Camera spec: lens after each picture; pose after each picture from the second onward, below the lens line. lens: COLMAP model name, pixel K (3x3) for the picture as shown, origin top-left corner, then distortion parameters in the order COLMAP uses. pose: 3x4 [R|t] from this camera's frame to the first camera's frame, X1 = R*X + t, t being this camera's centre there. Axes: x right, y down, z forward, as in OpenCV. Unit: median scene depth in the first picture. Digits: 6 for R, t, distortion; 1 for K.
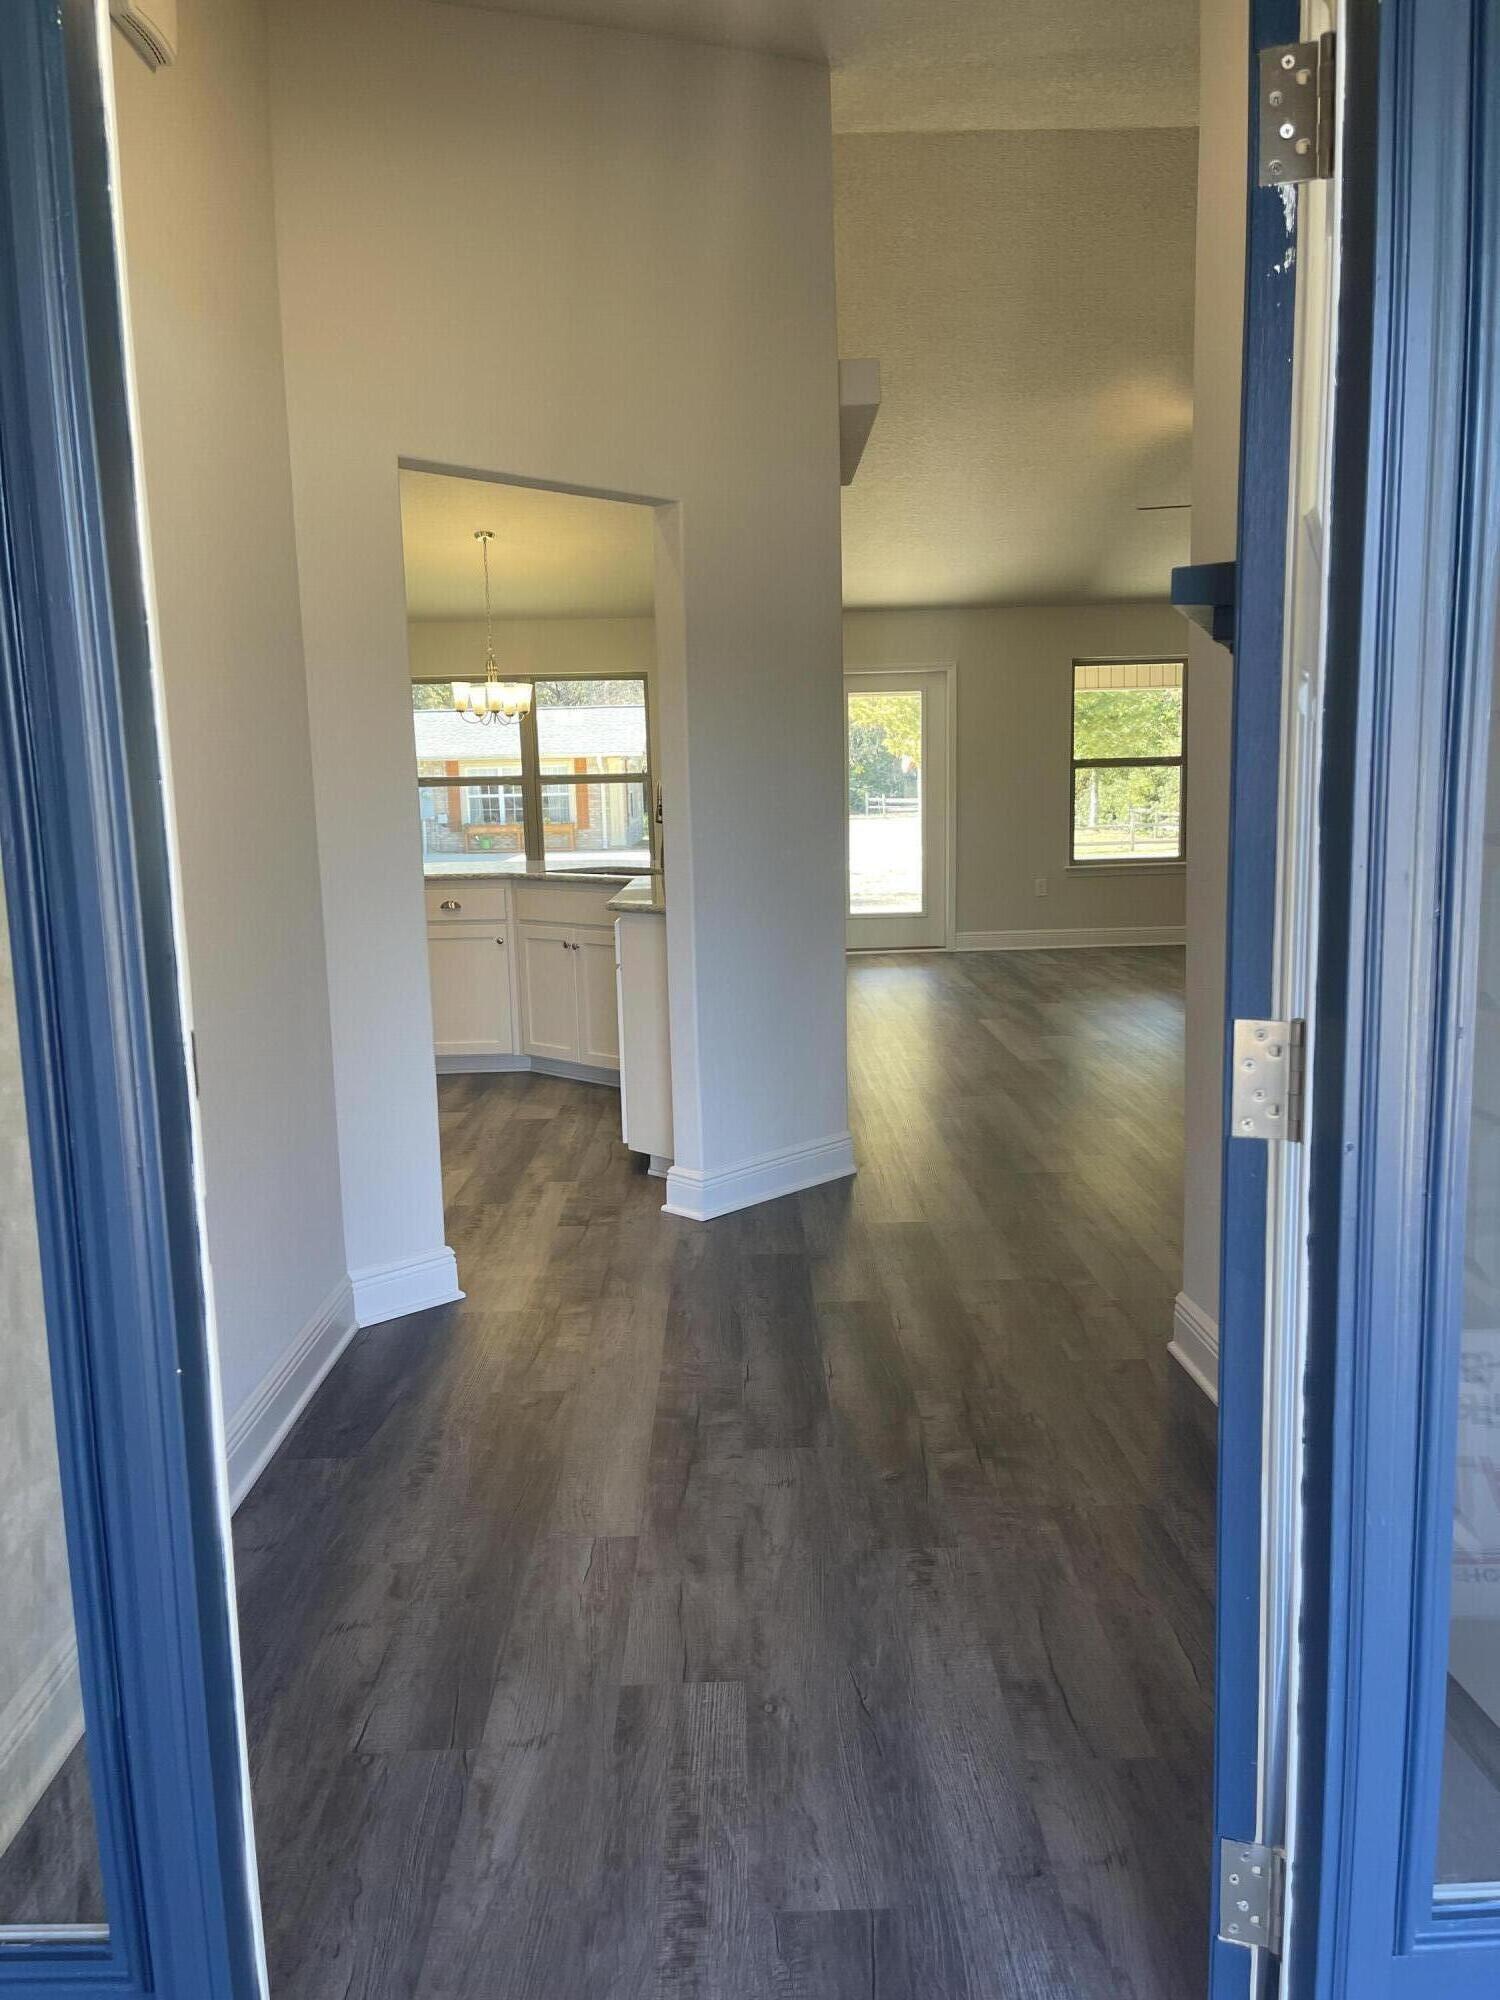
lens RADIAL K [[1511.0, 0, 747.1], [0, 1511.0, 1011.2], [0, 0, 1]] dist [0.062845, -0.063222]
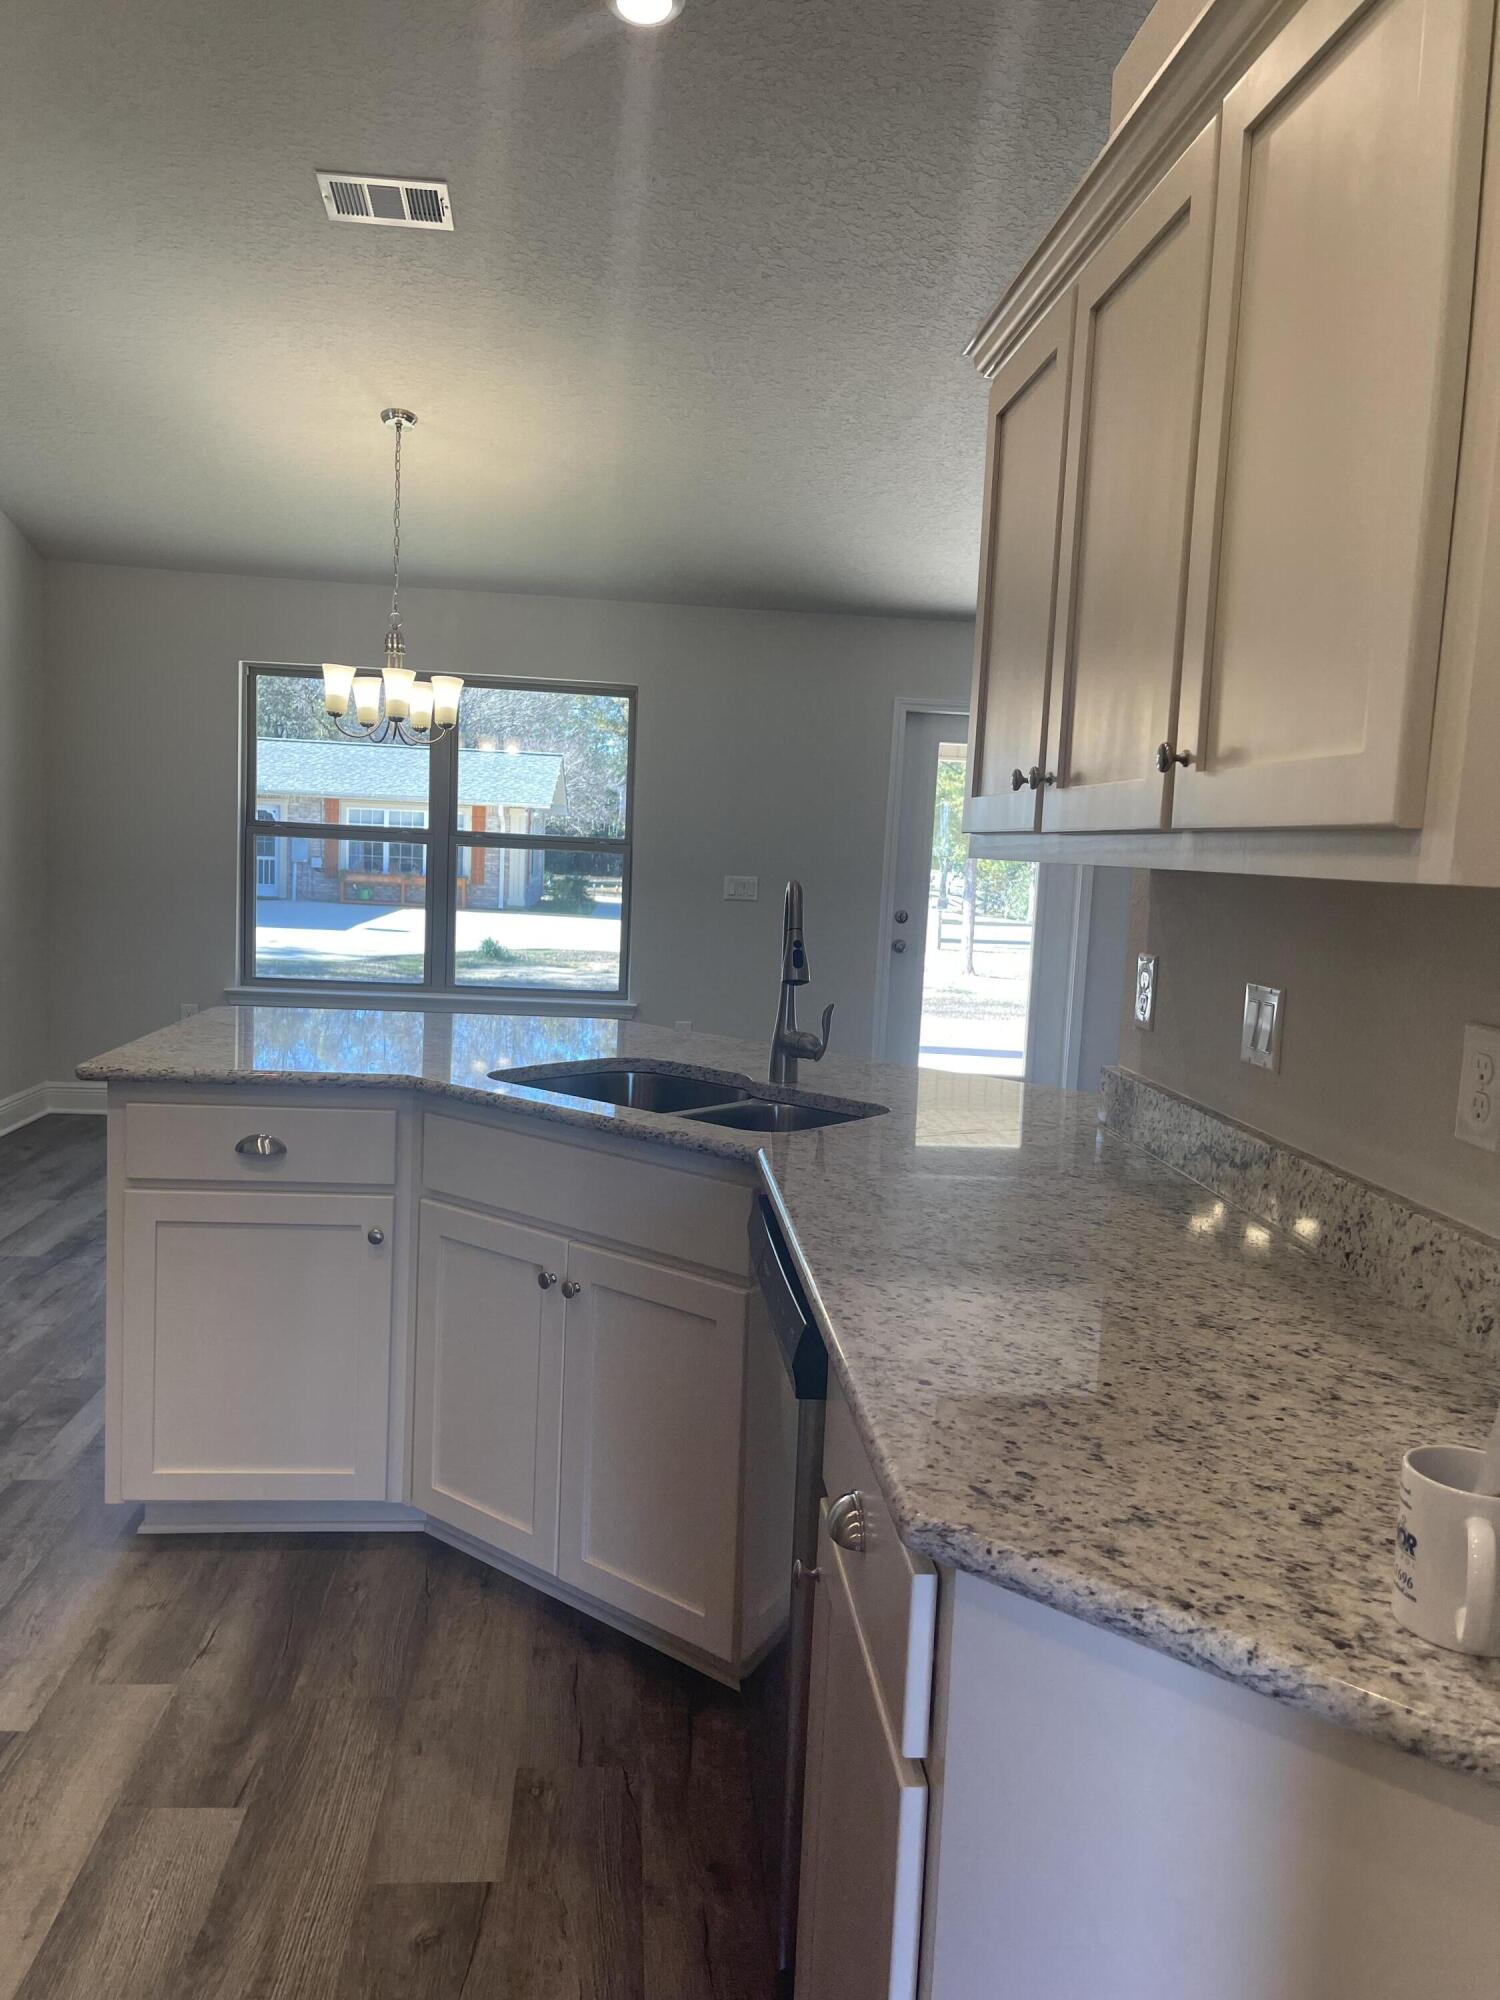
lens RADIAL K [[1511.0, 0, 754.7], [0, 1511.0, 1001.9], [0, 0, 1]] dist [0.062845, -0.063222]
pose [[0.994209, 0.064897, 0.085656, -0.062443], [-0.060740, 0.996886, -0.050281, -0.060142], [-0.088652, 0.044787, 0.995055, 0.358527]]
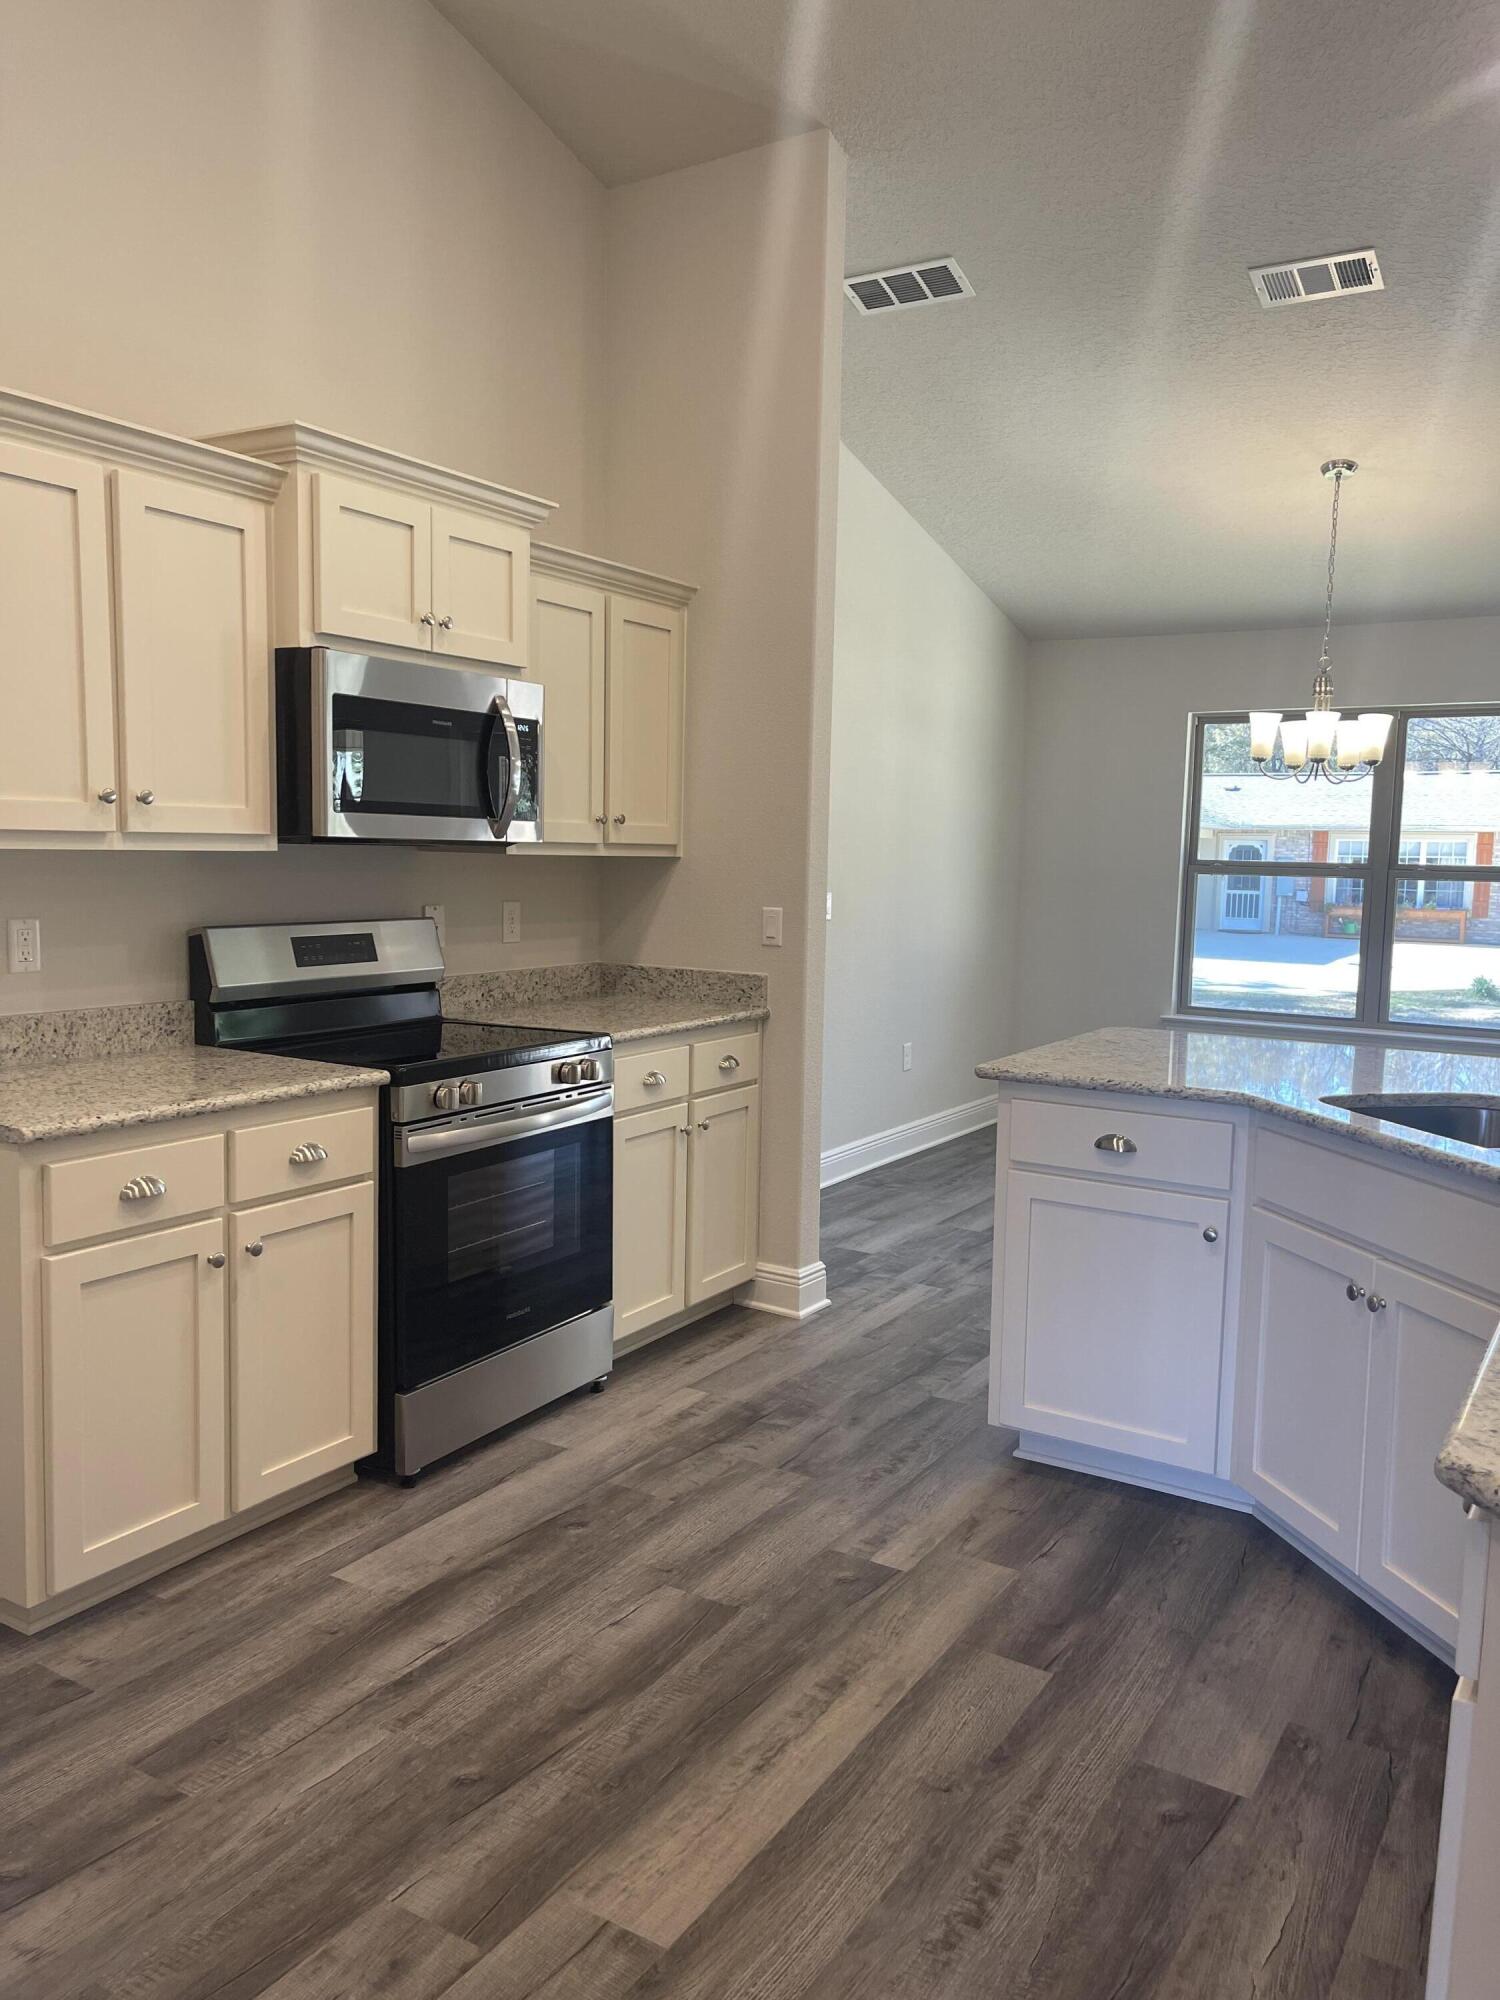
lens RADIAL K [[1511.0, 0, 741.9], [0, 1511.0, 1006.2], [0, 0, 1]] dist [0.062845, -0.063222]
pose [[0.845838, 0.103596, -0.523284, -0.029778], [-0.126120, 0.991987, -0.007475, -0.059309], [0.518316, 0.072320, 0.852126, 0.326220]]
